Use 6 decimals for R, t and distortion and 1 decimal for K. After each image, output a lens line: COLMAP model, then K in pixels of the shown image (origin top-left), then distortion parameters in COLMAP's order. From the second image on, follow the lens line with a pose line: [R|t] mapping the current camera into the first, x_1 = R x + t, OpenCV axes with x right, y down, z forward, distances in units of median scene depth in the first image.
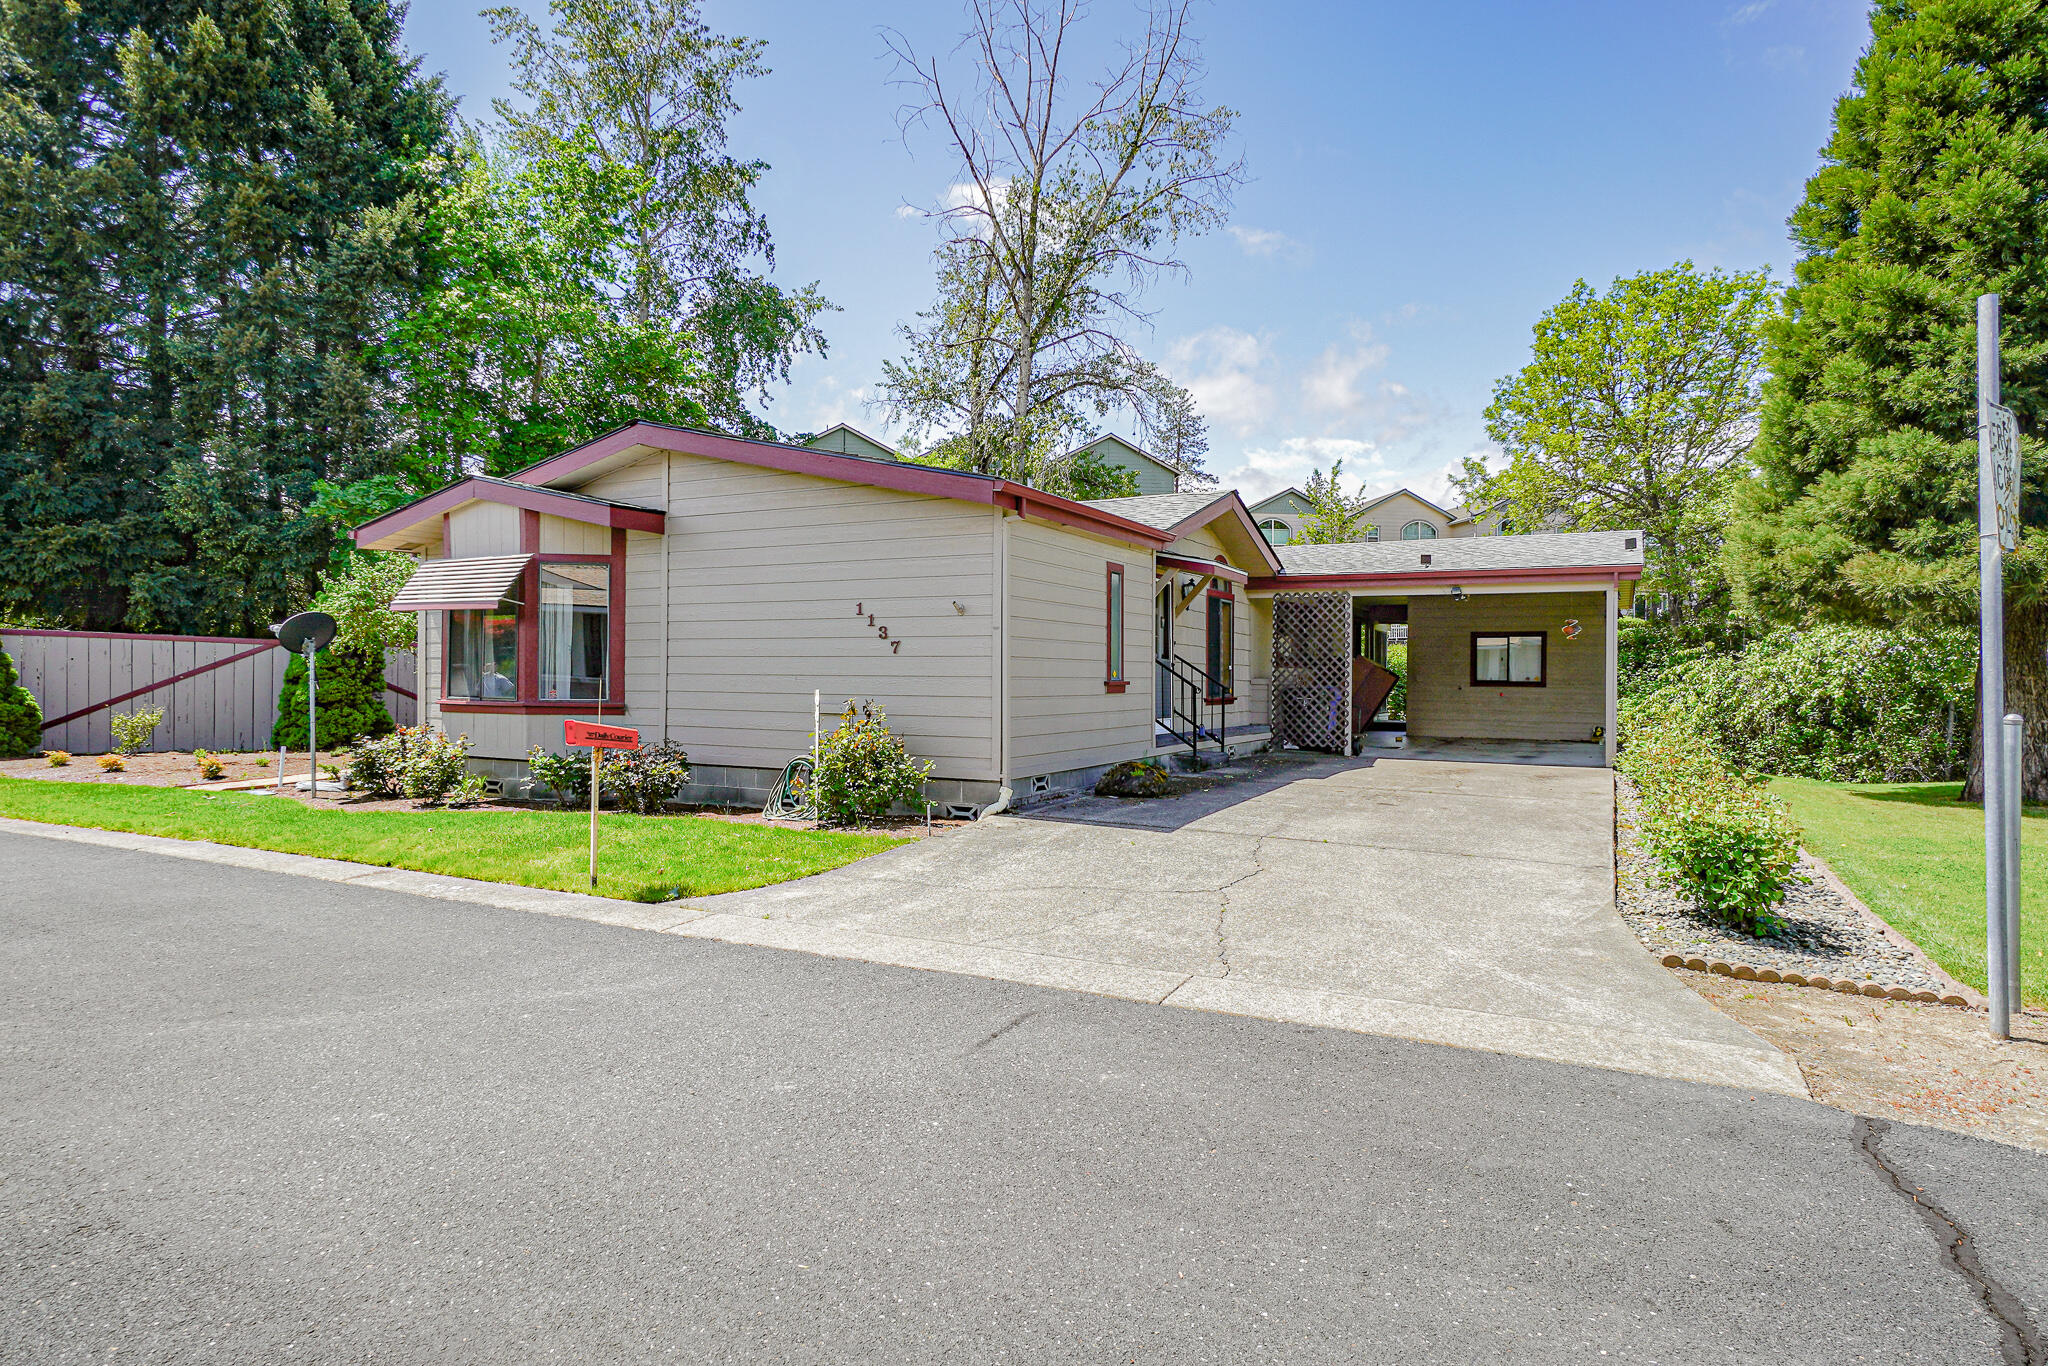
lens RADIAL K [[1152.5, 0, 1023.9], [0, 1152.5, 675.2], [0, 0, 1]] dist [-0.001001, -0.000044]
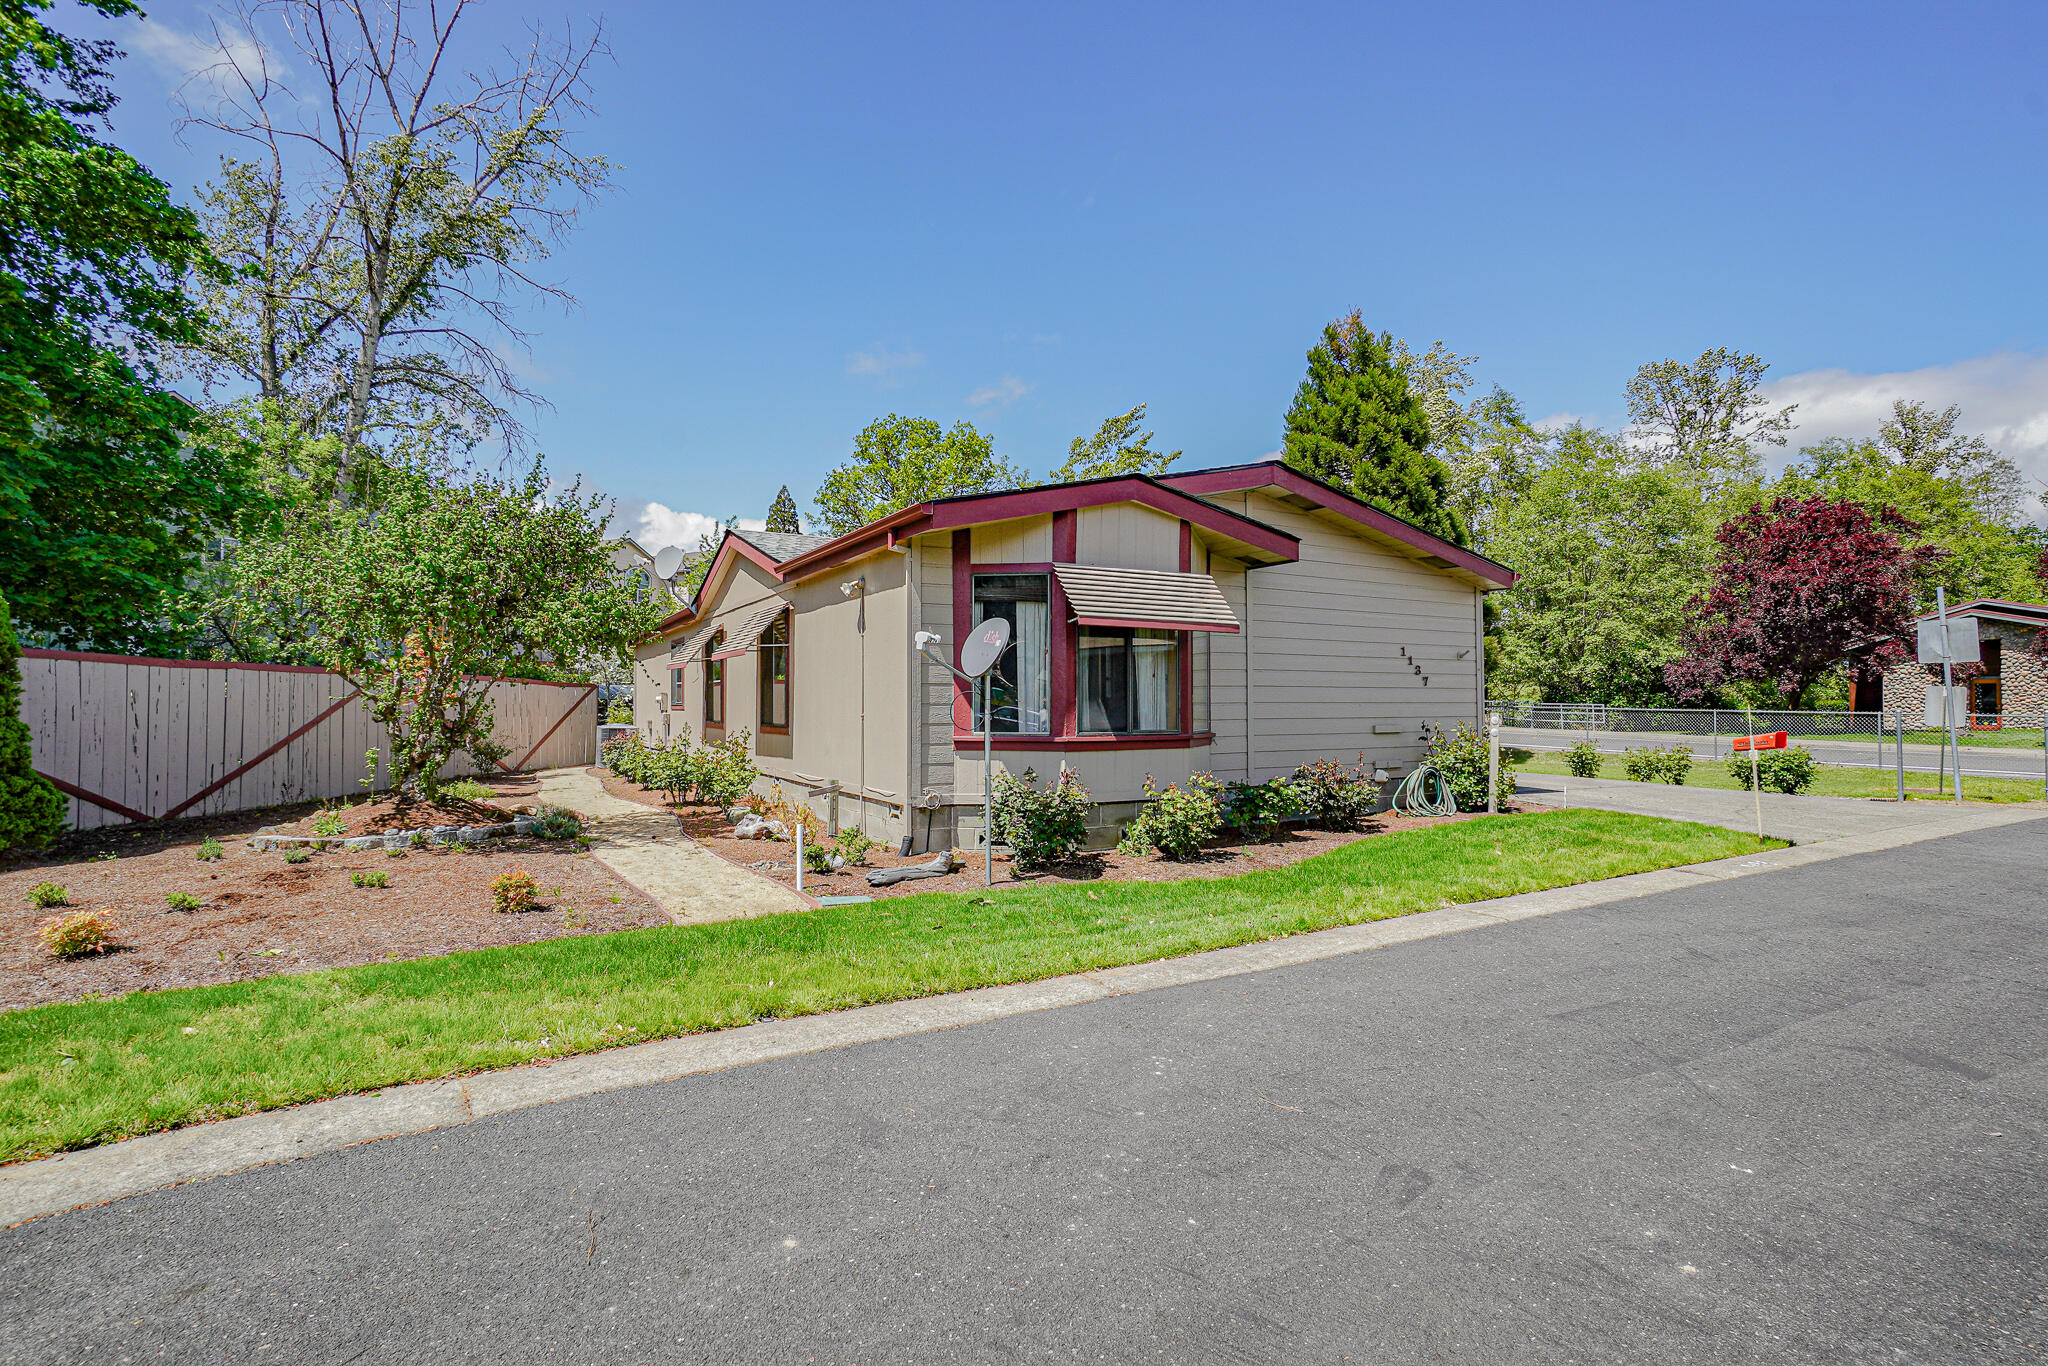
lens RADIAL K [[973.5, 0, 1023.9], [0, 973.5, 685.2], [0, 0, 1]] dist [-0.027518, 0.000238]
pose [[0.551297, 0.007839, 0.834273, -1.152102], [0.005344, 0.999902, -0.012927, -0.006727], [-0.834292, 0.011585, 0.551201, 0.675317]]
